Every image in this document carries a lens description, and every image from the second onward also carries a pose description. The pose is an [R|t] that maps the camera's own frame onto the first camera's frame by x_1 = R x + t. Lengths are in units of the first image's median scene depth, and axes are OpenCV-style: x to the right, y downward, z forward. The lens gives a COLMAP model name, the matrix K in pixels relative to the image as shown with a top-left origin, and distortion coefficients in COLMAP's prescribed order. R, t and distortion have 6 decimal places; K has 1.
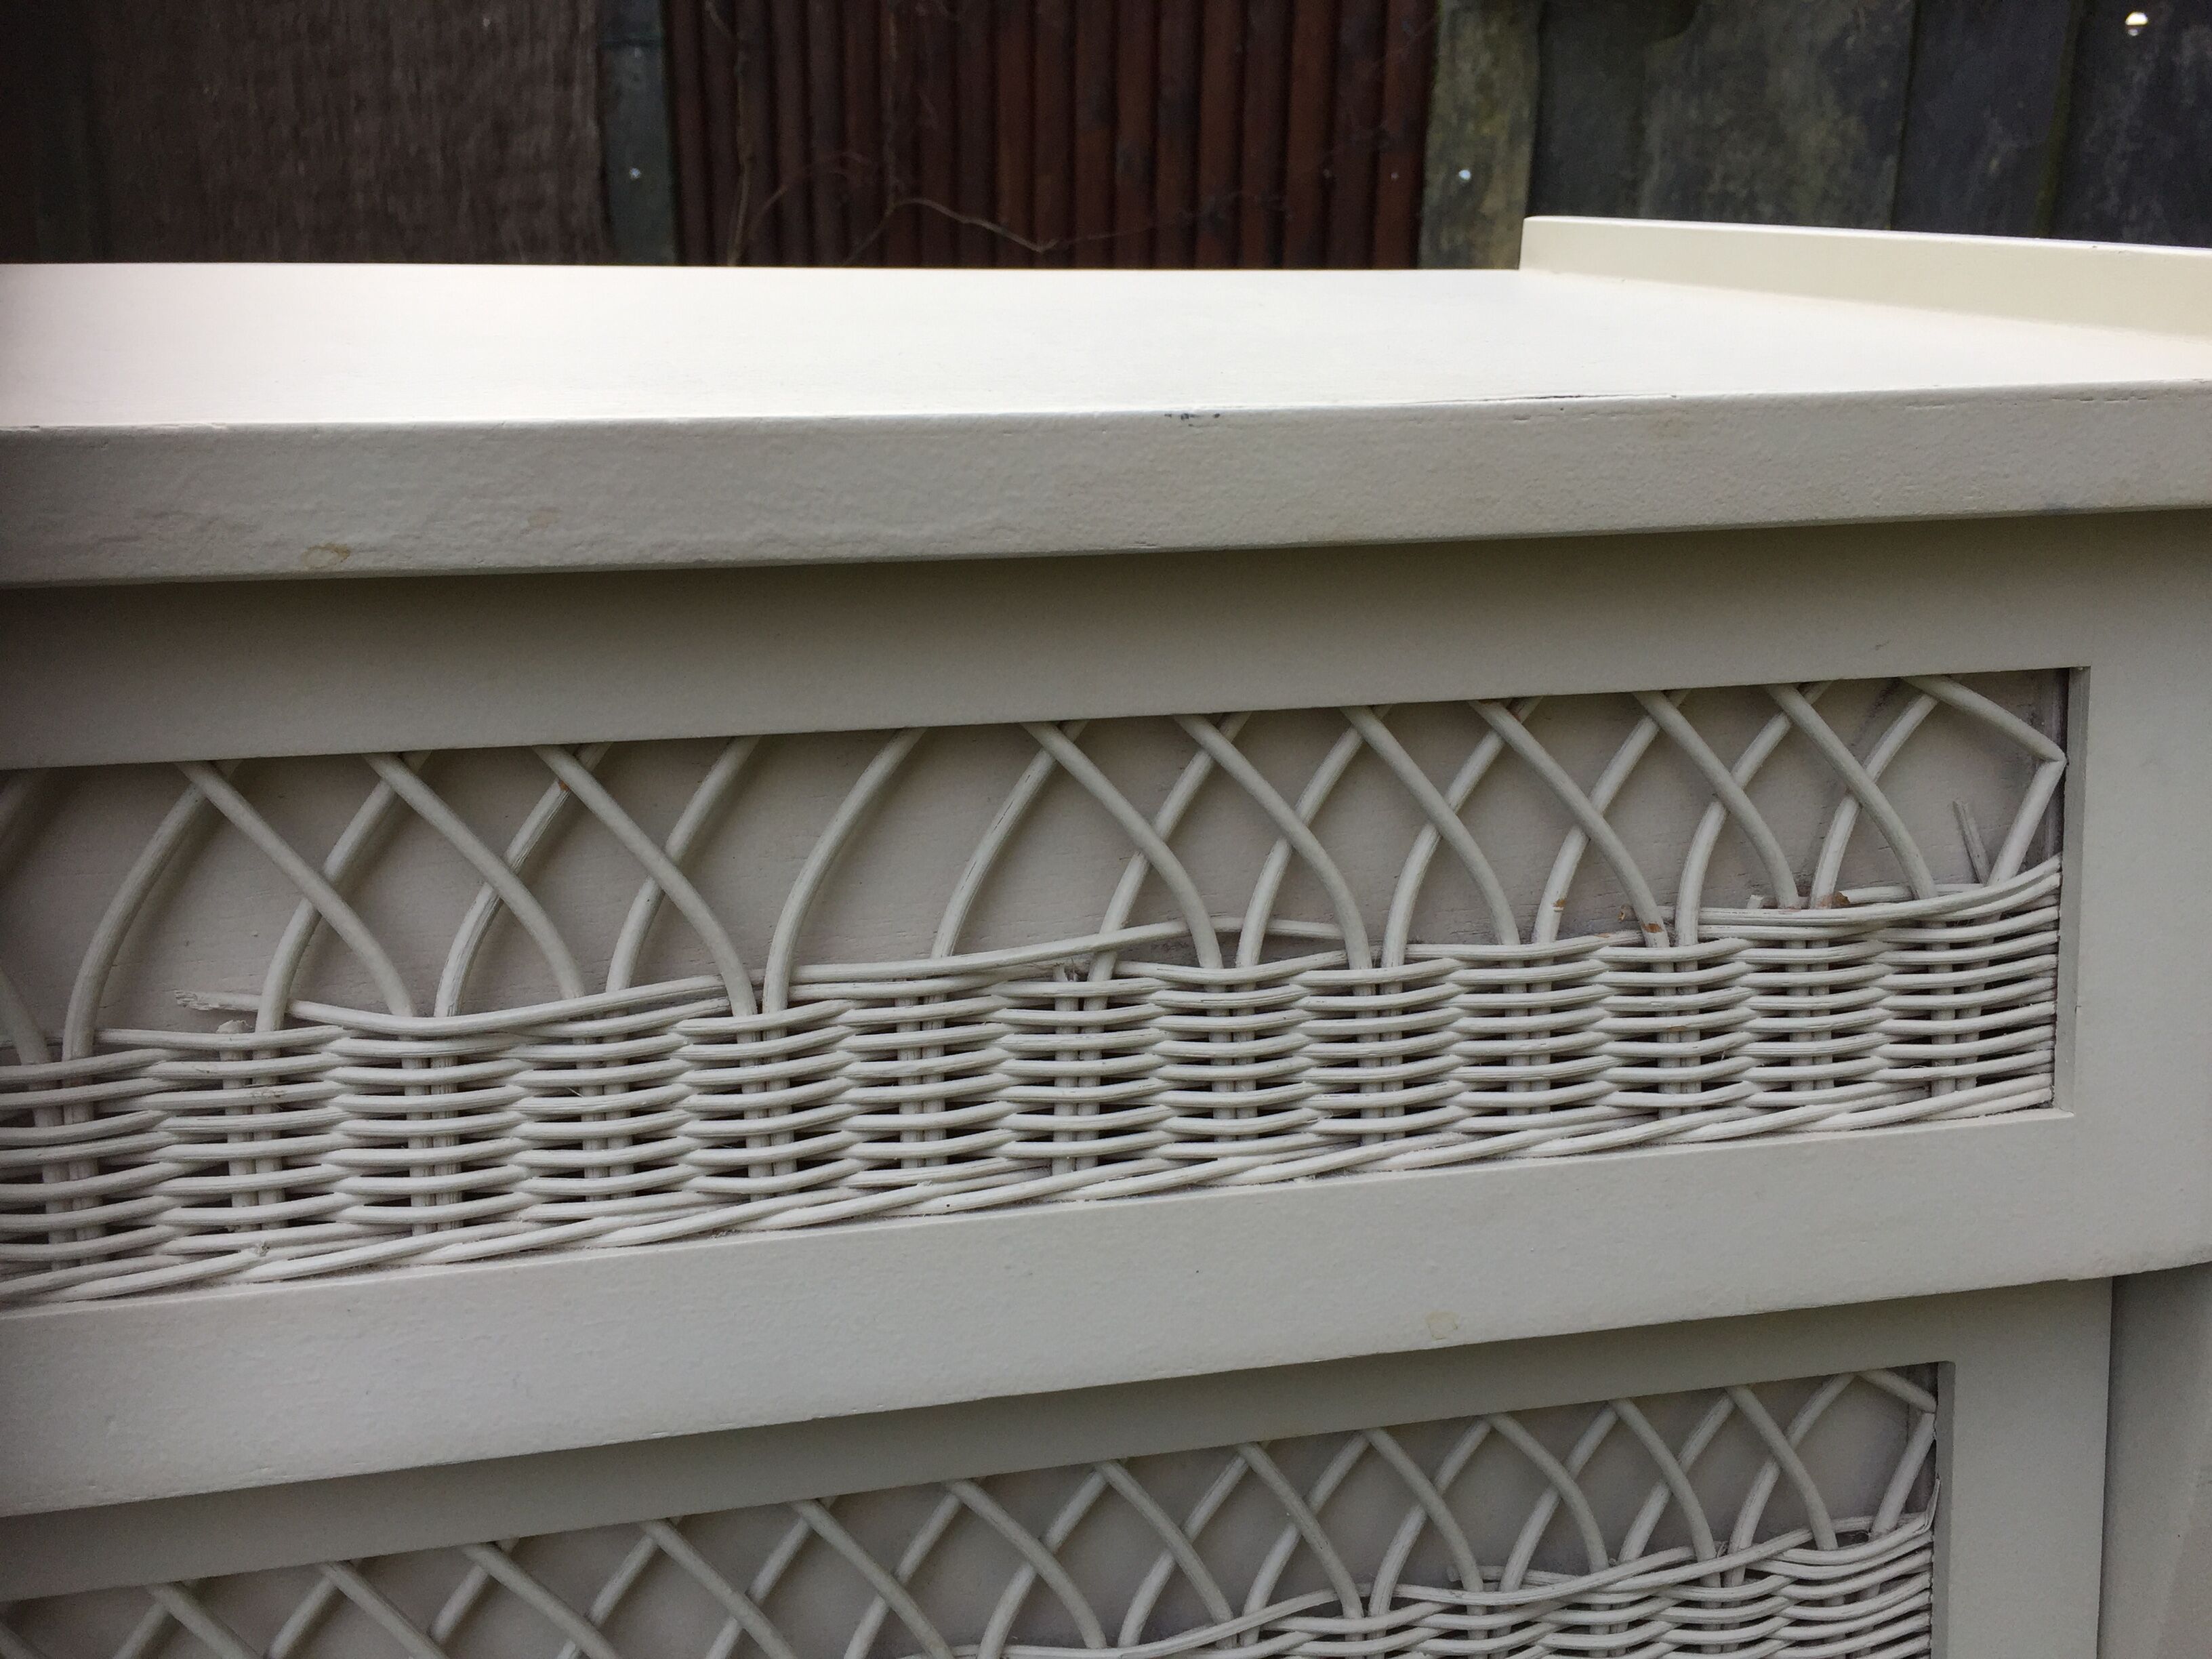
lens RADIAL K [[1835.4, 0, 1103.1], [0, 1835.4, 833.6], [0, 0, 1]] dist [0.058730, -0.089264]
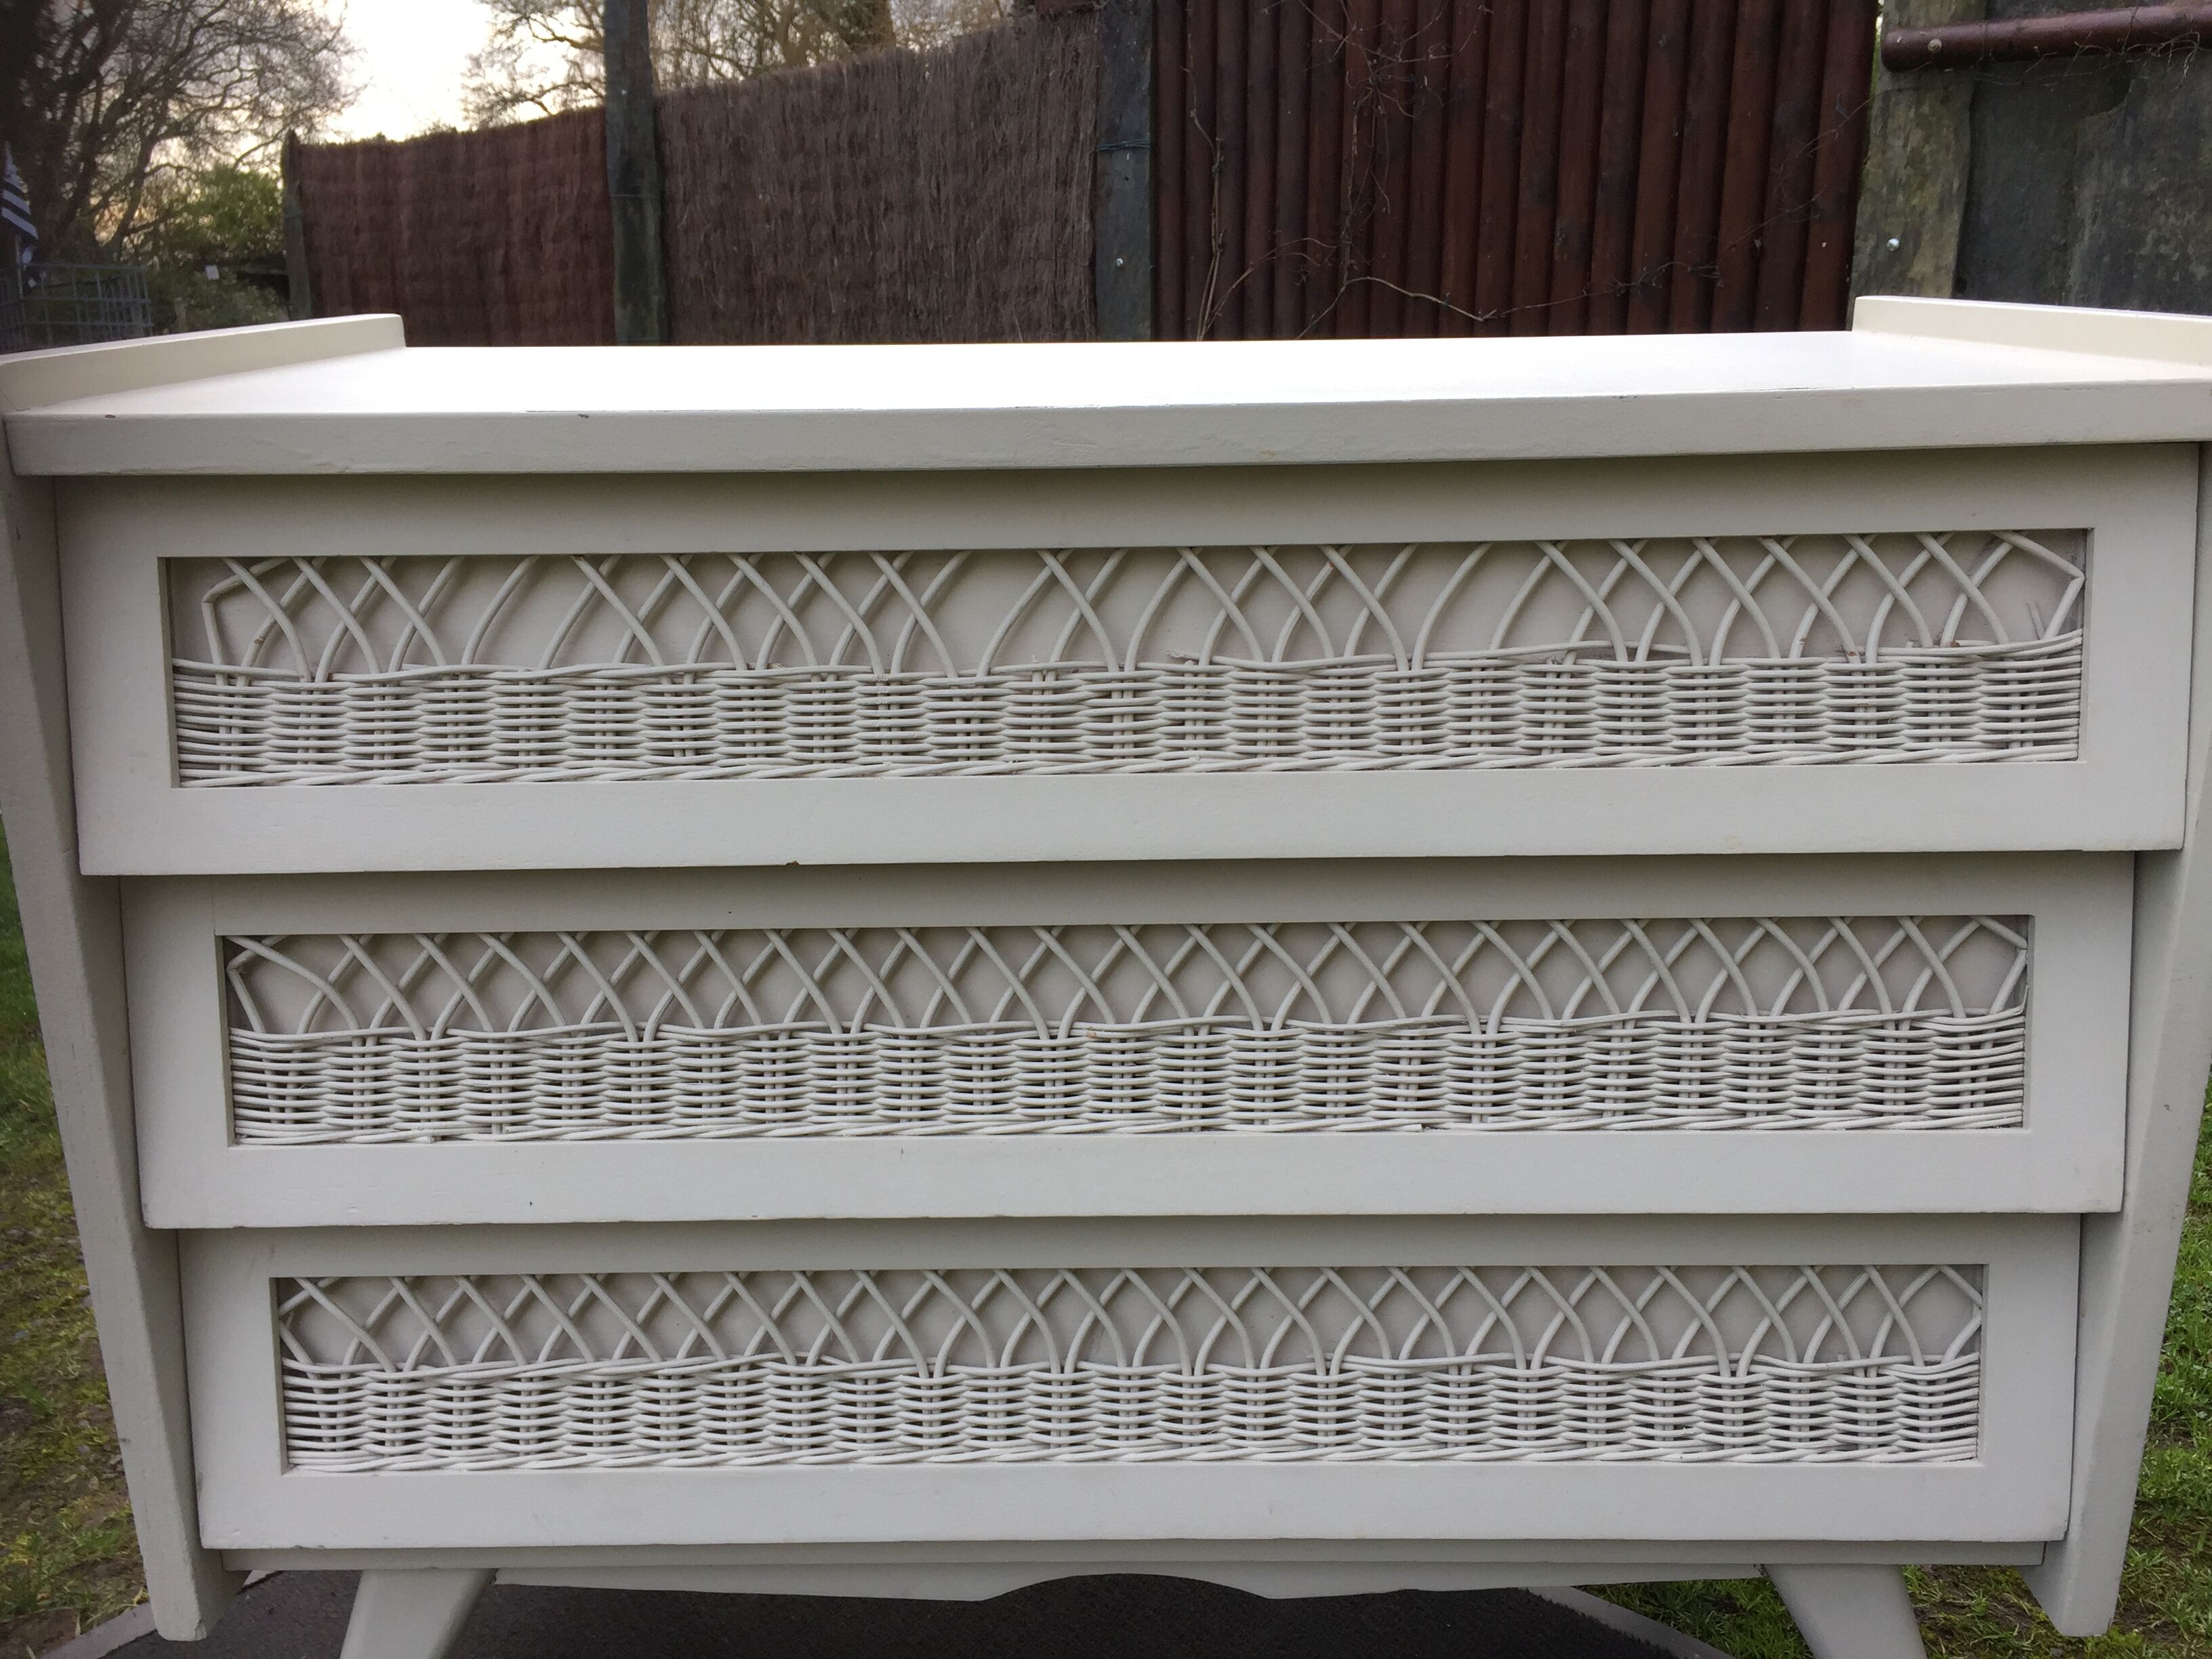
lens RADIAL K [[1898.0, 0, 1102.5], [0, 1898.0, 829.6], [0, 0, 1]] dist [0.087141, -0.124629]
pose [[0.977881, 0.039362, -0.205426, -0.009323], [-0.048813, 0.997960, -0.041141, 0.053339], [0.203387, 0.050259, 0.977808, -0.174166]]
